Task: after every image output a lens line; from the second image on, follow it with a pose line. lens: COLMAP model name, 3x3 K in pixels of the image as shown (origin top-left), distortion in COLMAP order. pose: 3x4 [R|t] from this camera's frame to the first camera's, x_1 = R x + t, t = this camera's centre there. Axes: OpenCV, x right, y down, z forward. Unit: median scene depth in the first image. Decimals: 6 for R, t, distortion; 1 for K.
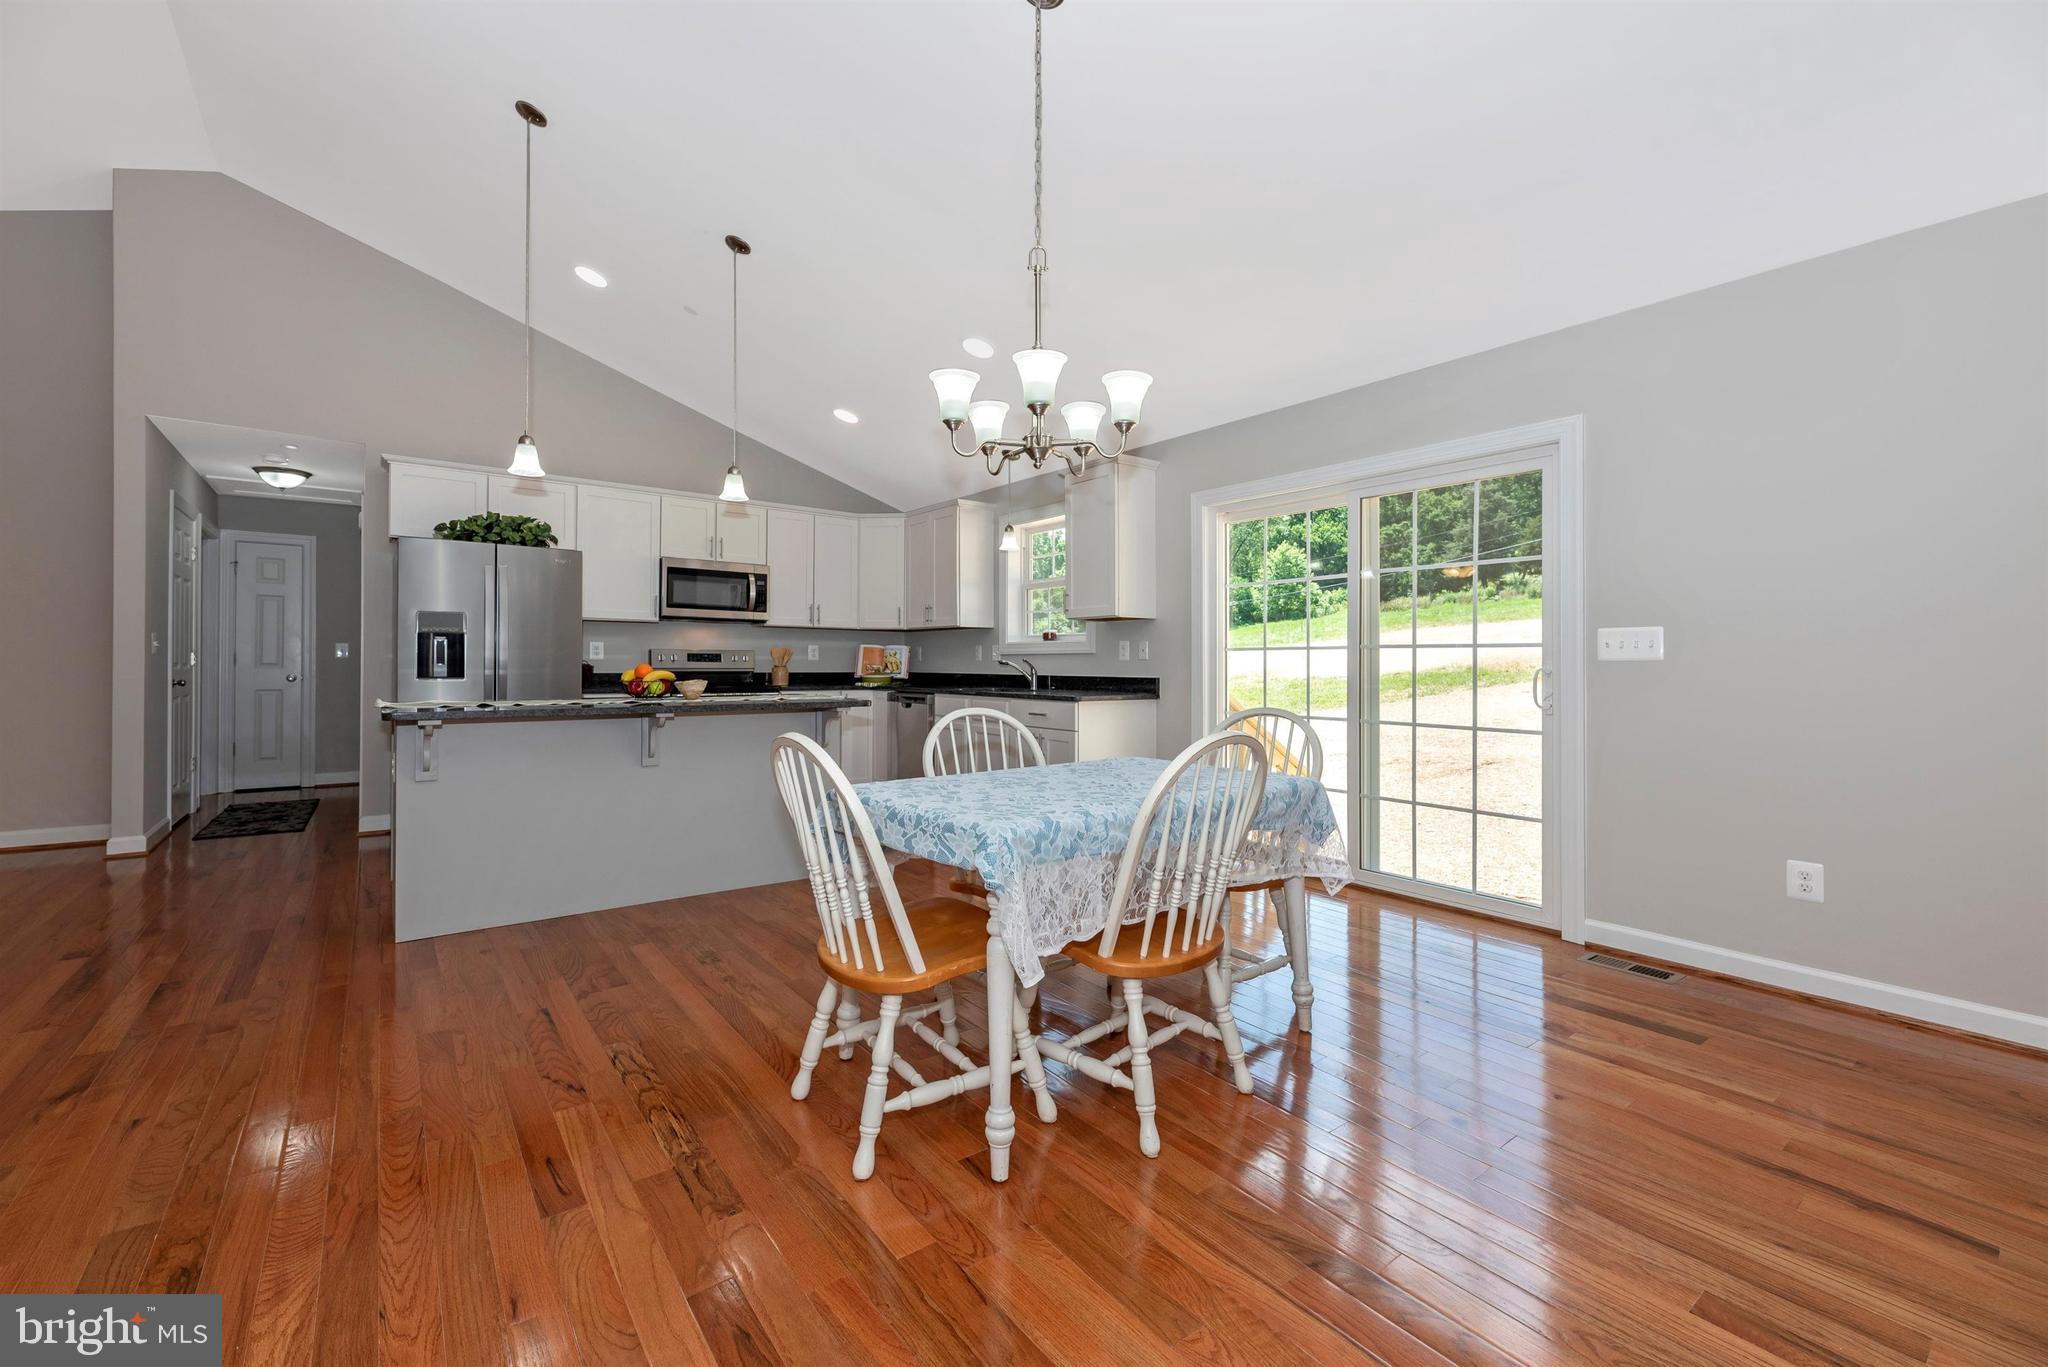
lens RADIAL K [[843.2, 0, 1004.1], [0, 843.2, 646.3], [0, 0, 1]] dist [0.002060, 0.000646]
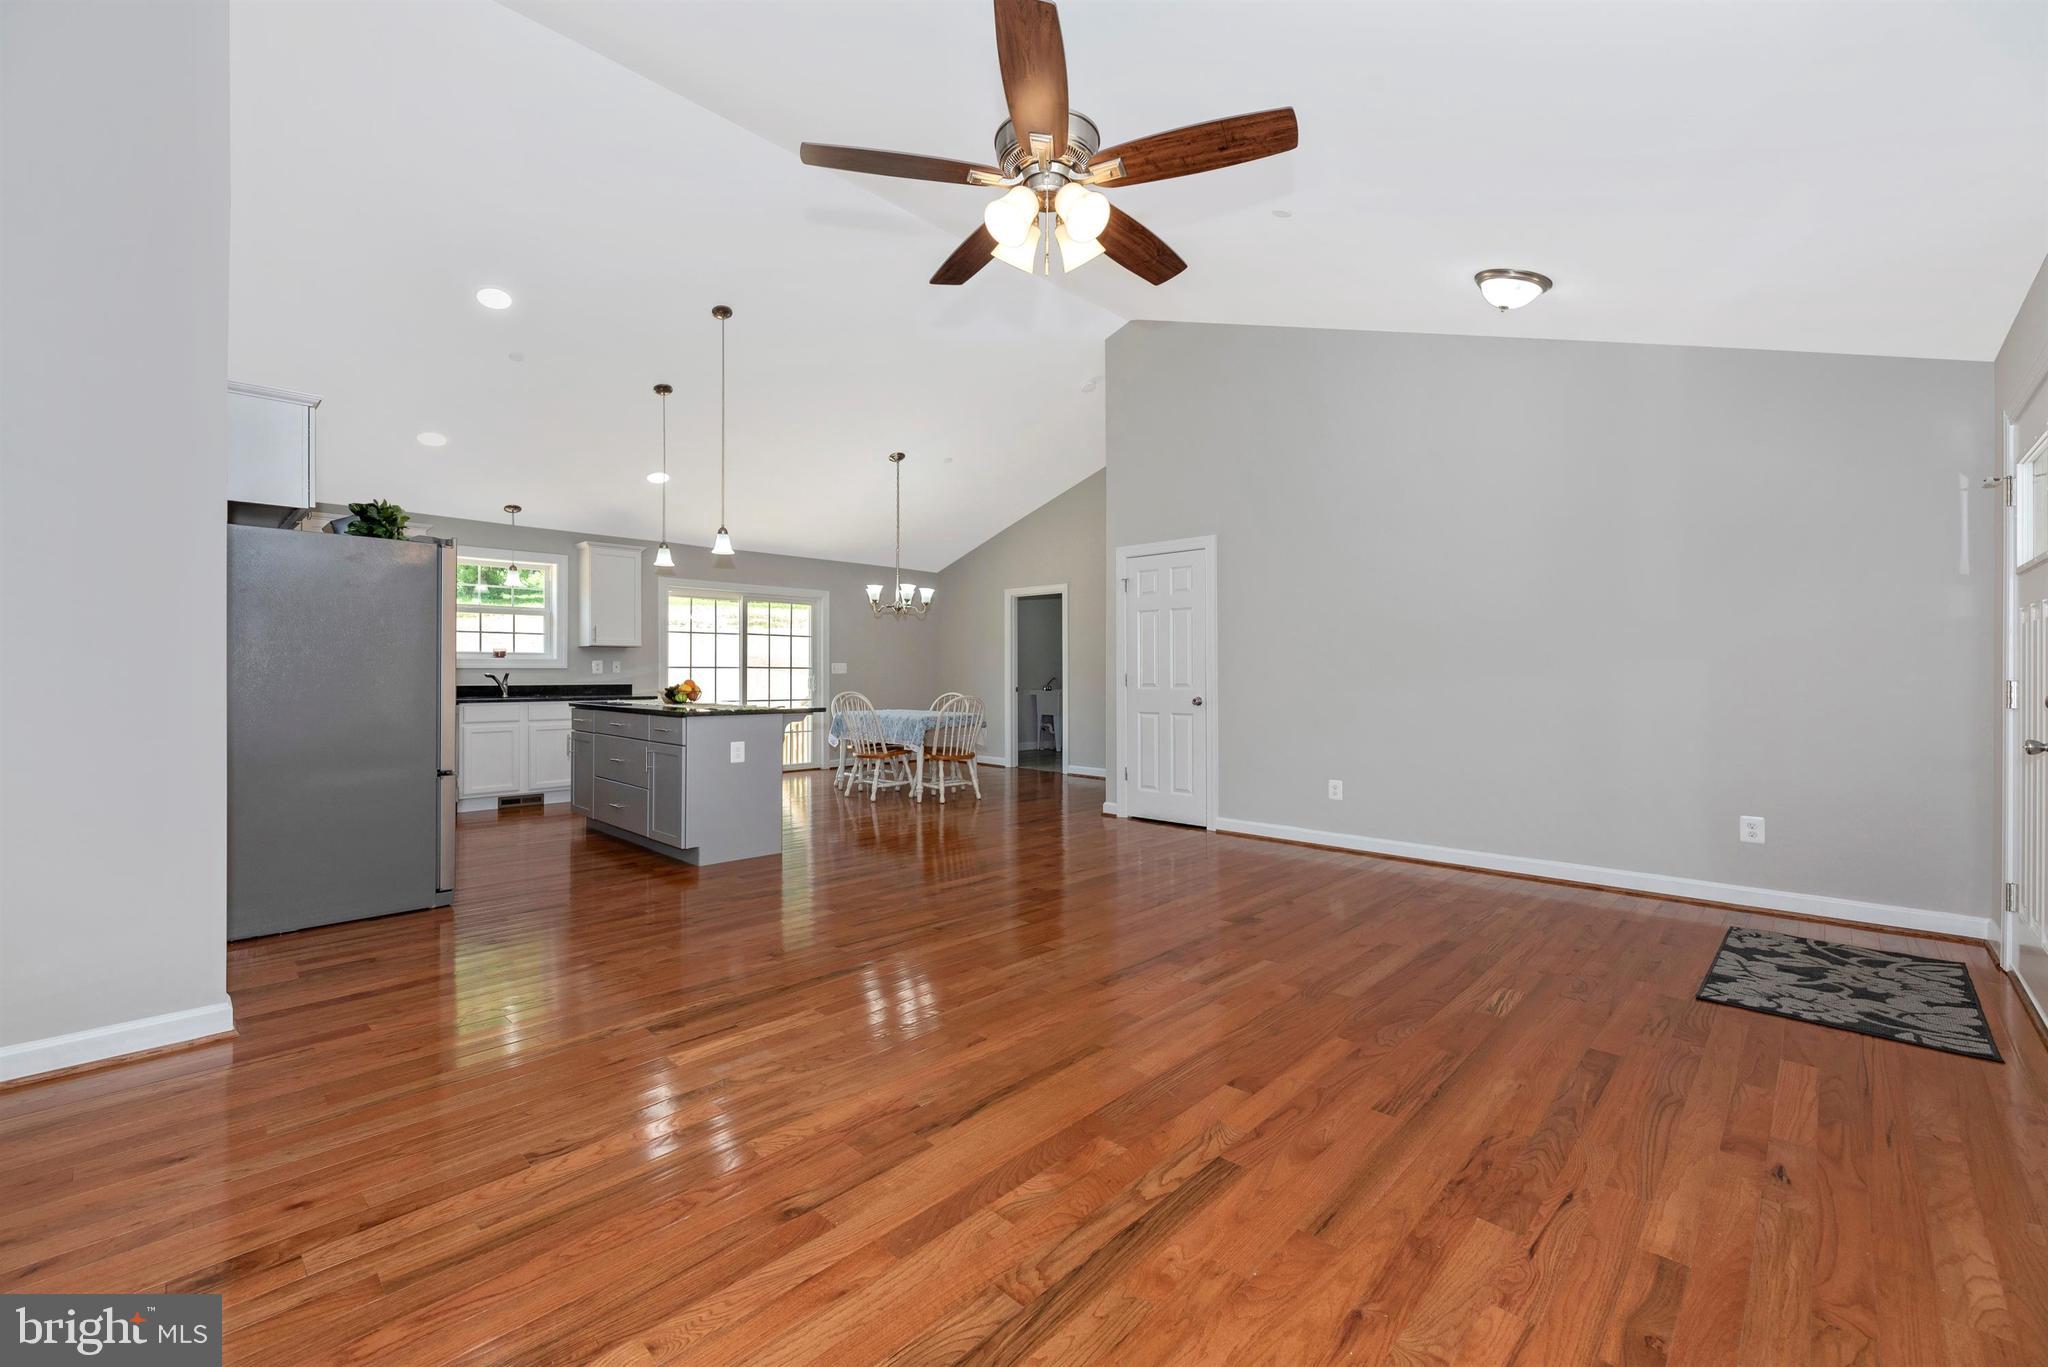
lens RADIAL K [[846.3, 0, 1022.0], [0, 846.3, 663.7], [0, 0, 1]] dist [-0.003003, 0.000775]
pose [[-0.161542, 0.004803, 0.986854, -1.306395], [-0.025900, 0.999623, -0.009104, -0.005973], [-0.986526, -0.027030, -0.161357, 0.440174]]
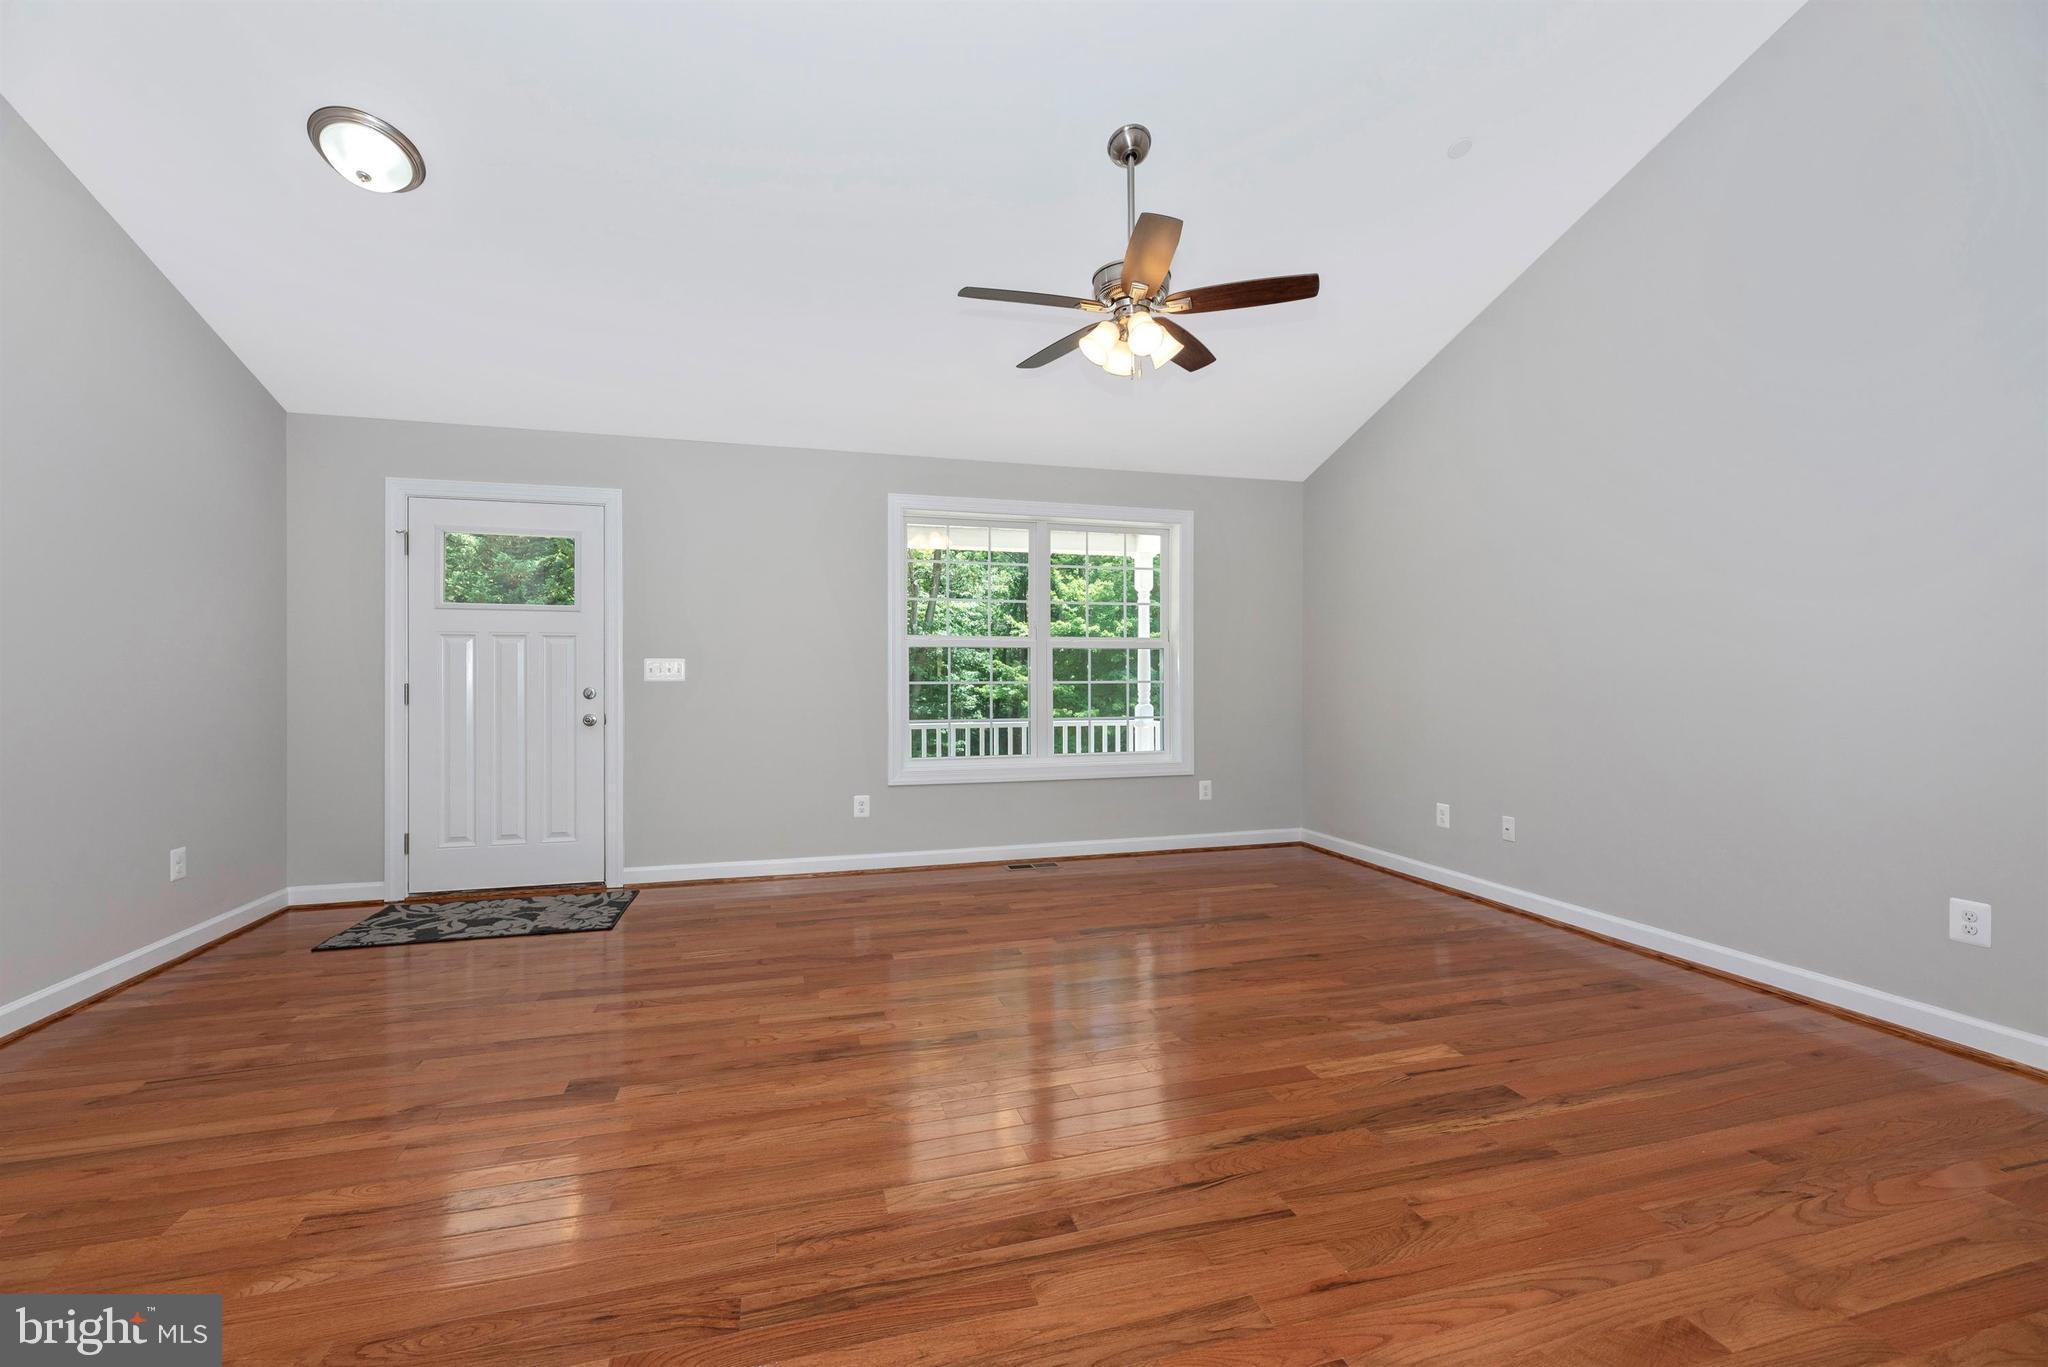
lens RADIAL K [[846.3, 0, 1013.8], [0, 846.3, 680.1], [0, 0, 1]] dist [-0.003003, 0.000775]
pose [[-0.360761, -0.004336, -0.932648, -0.404417], [0.024678, 0.999595, -0.014194, 0.003010], [0.932332, -0.028136, -0.360508, 0.487719]]
